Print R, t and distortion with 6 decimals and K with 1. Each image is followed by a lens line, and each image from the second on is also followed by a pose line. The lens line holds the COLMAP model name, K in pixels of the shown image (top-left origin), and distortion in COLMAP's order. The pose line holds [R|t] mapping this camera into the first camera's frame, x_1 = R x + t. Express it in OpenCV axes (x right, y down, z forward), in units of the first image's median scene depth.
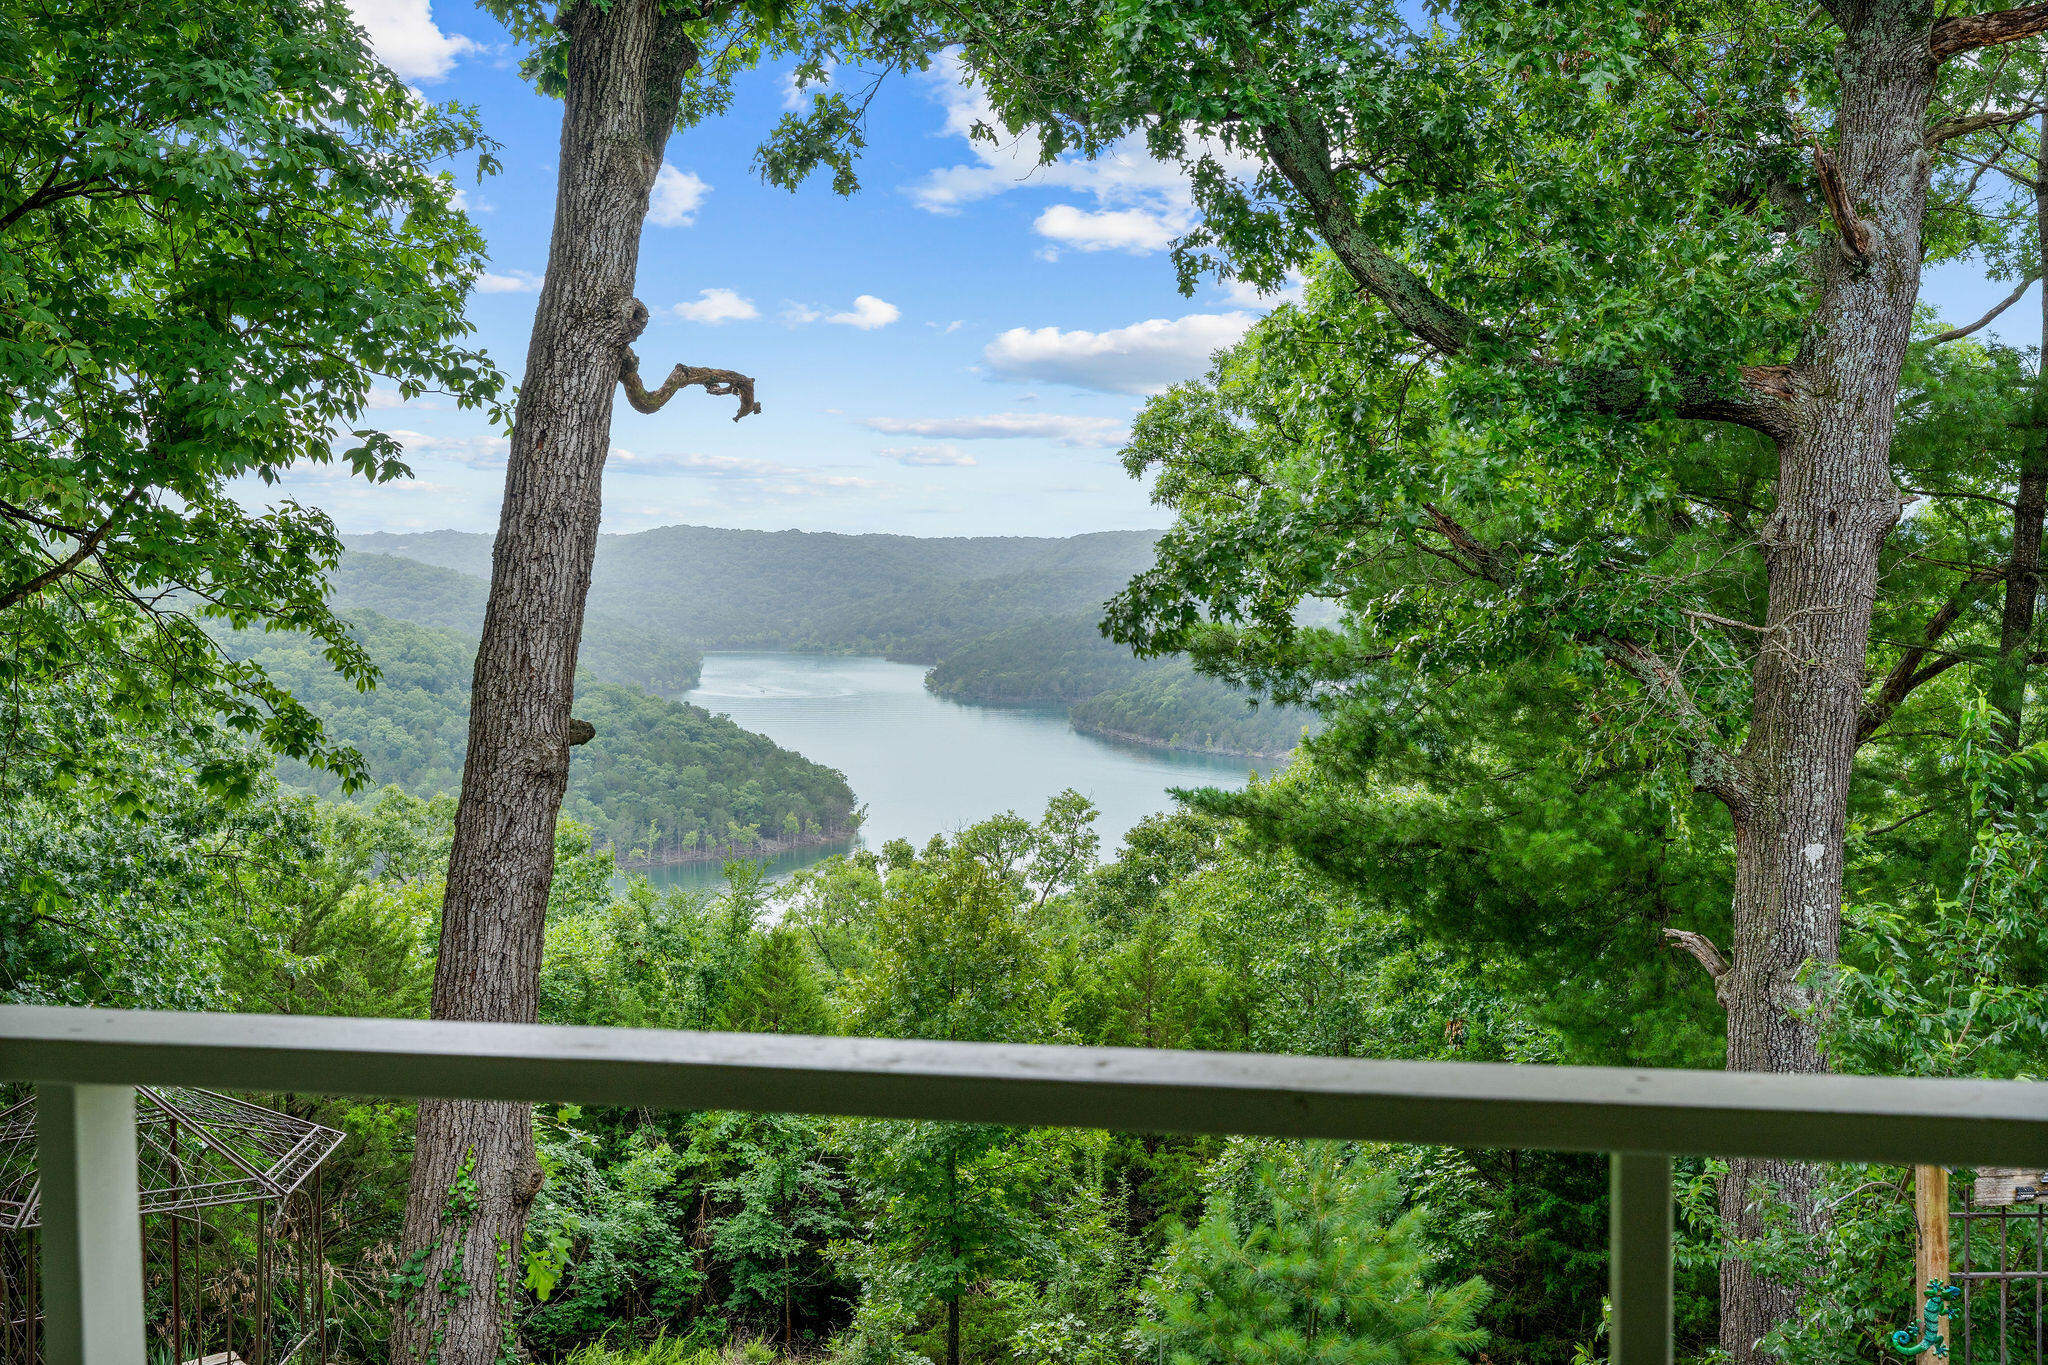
lens RADIAL K [[2473.4, 0, 1024.0], [0, 2473.4, 682.5], [0, 0, 1]] dist [0.086256, -0.360248]
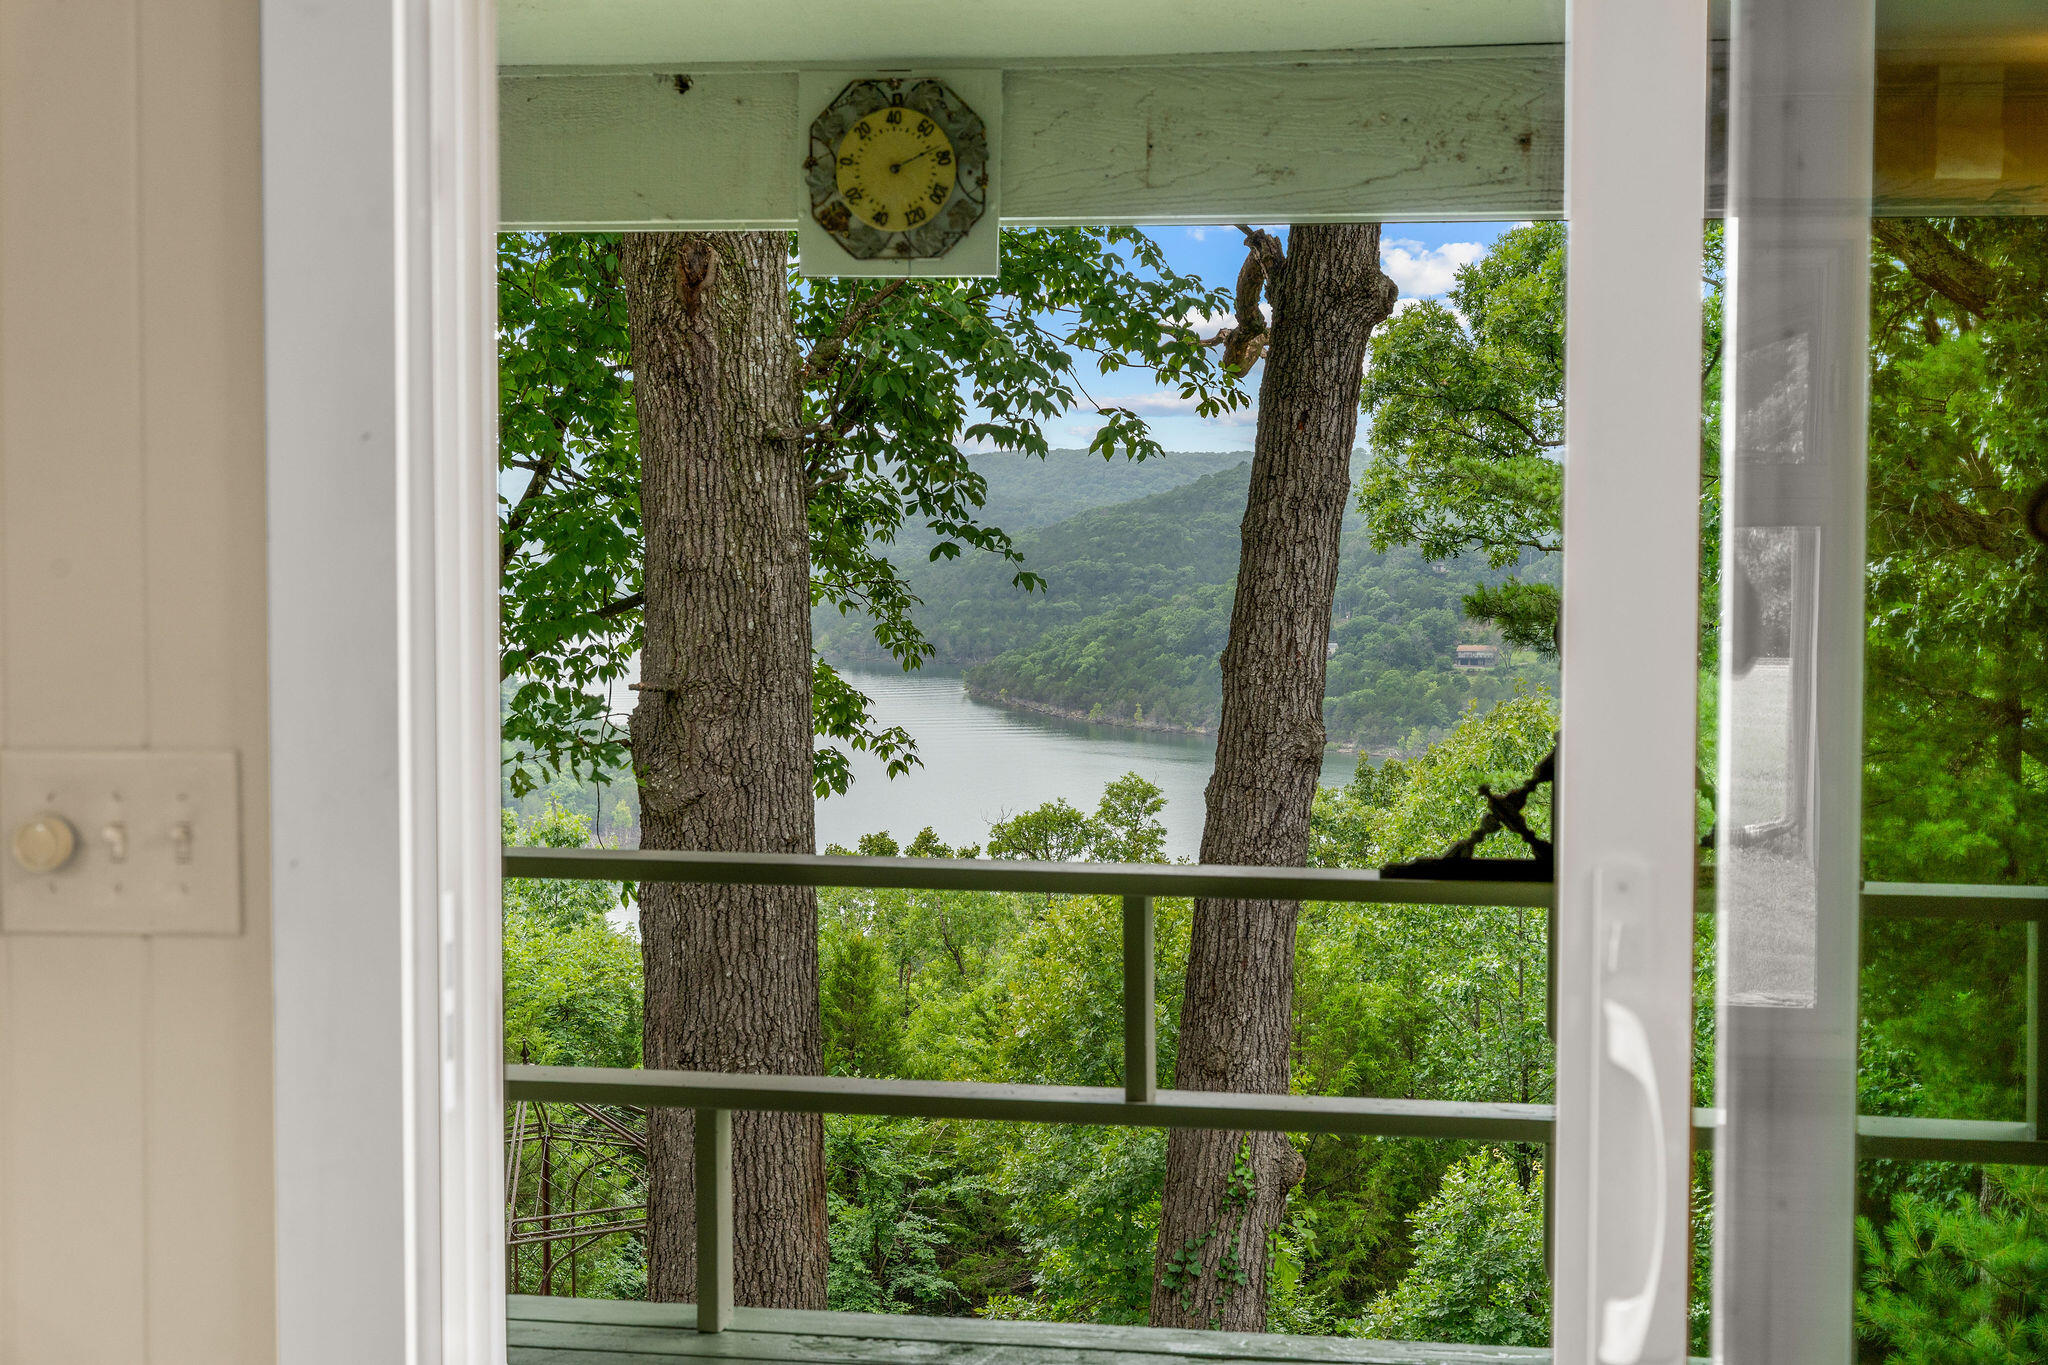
lens RADIAL K [[3104.4, 0, 1024.0], [0, 3104.4, 682.5], [0, 0, 1]] dist [0.029111, 0.045251]
pose [[0.999061, 0.003311, 0.043206, -0.162487], [-0.003923, 0.999893, 0.014089, -0.004924], [-0.043155, -0.014245, 0.998967, -0.104243]]
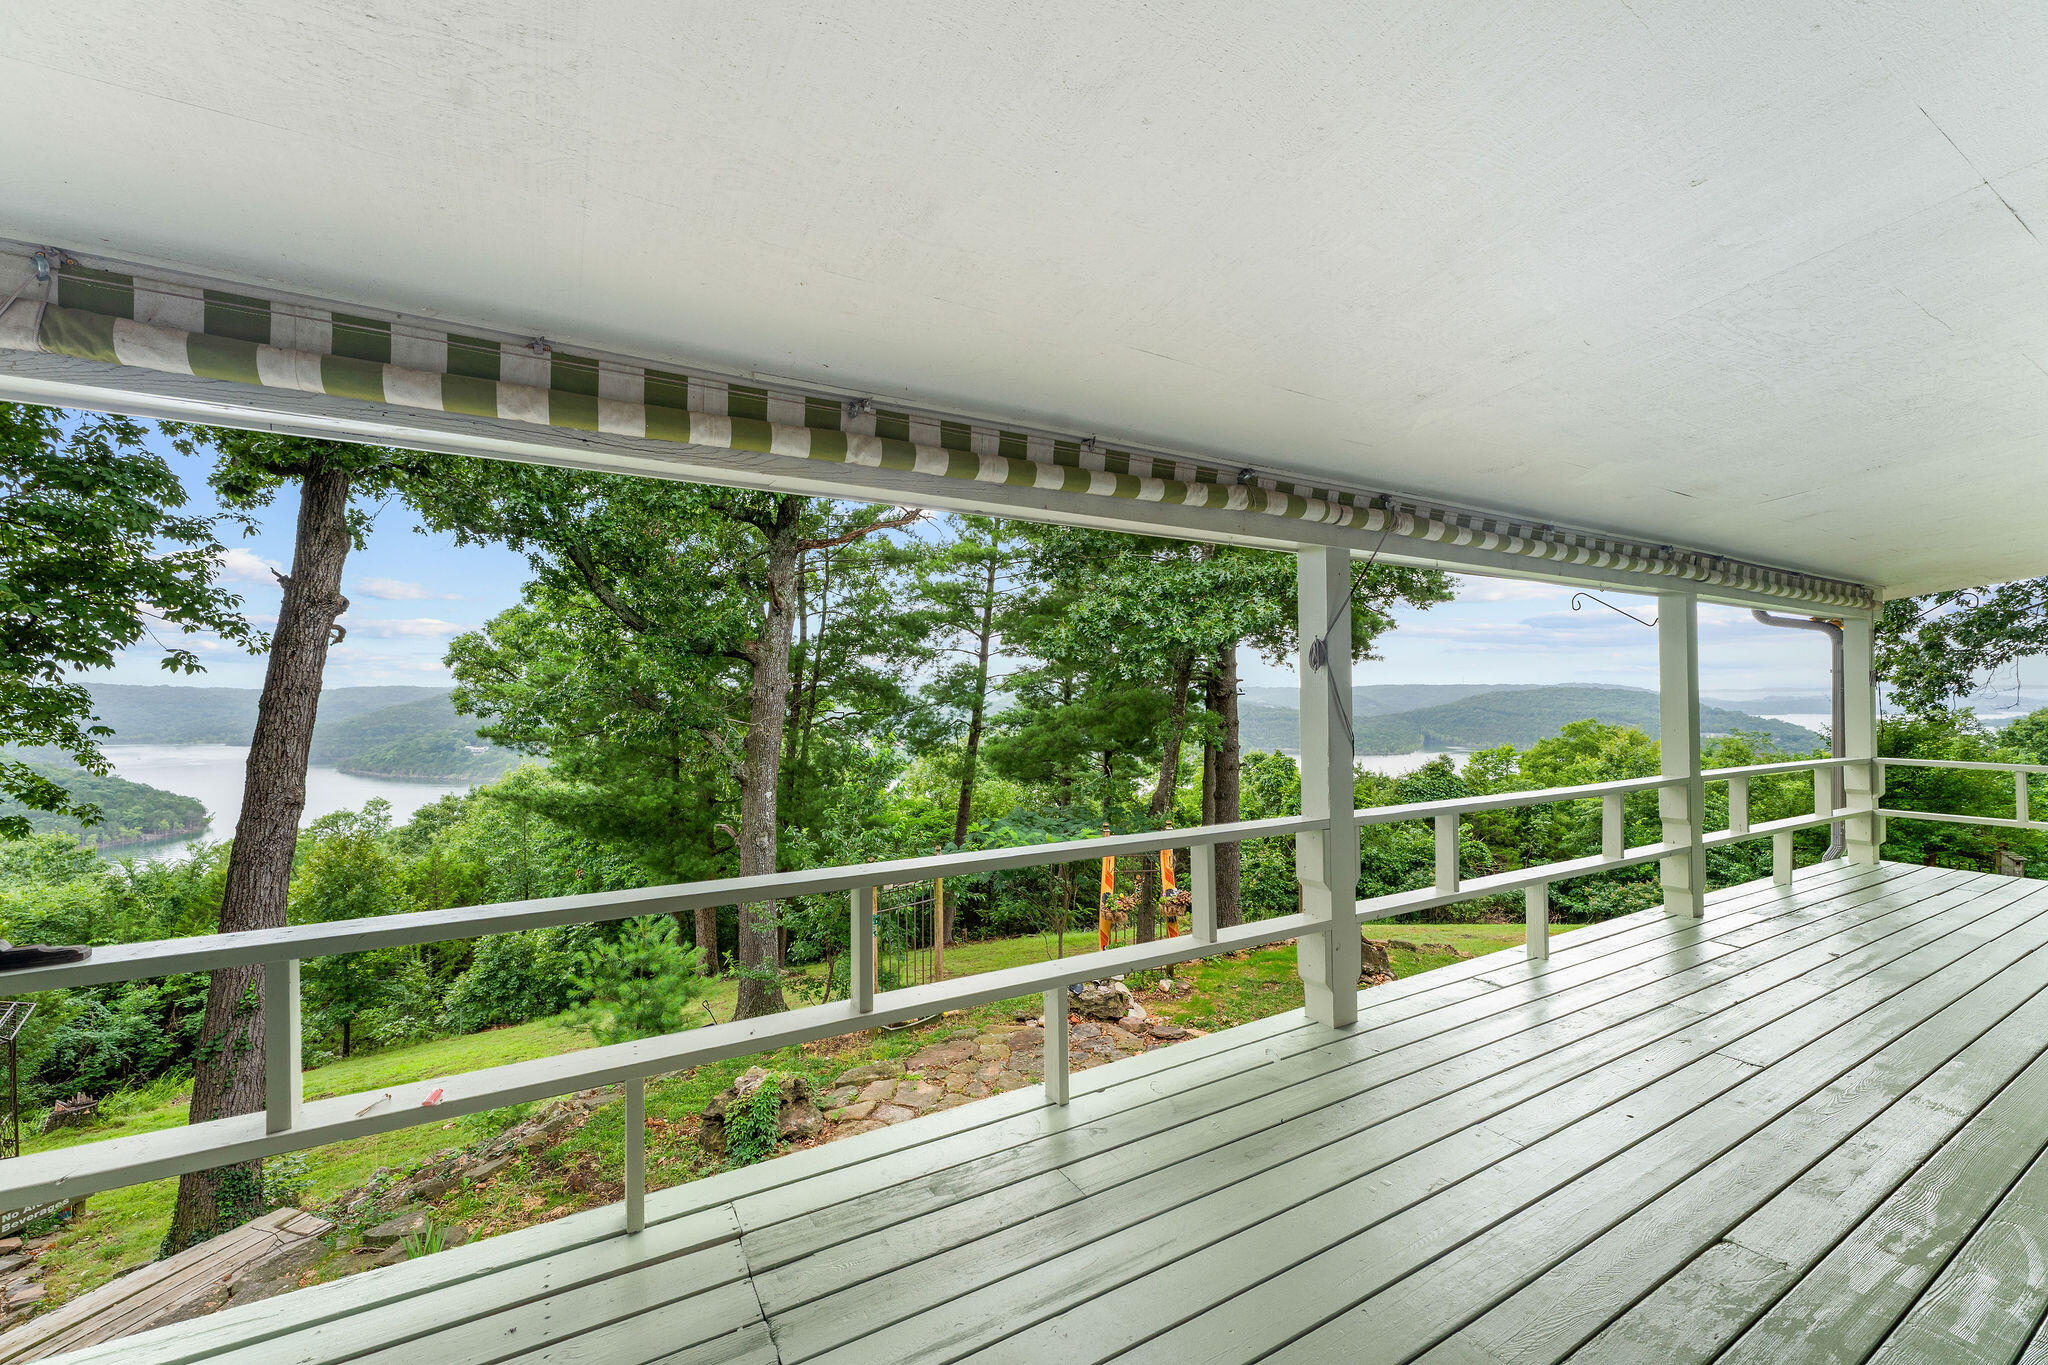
lens RADIAL K [[812.4, 0, 1025.5], [0, 812.4, 690.2], [0, 0, 1]] dist [0.001500, 0.000550]
pose [[0.748171, 0.003701, 0.663495, -0.084568], [0.034979, 0.998374, -0.045012, -0.004195], [-0.662583, 0.056885, 0.746825, 0.002660]]
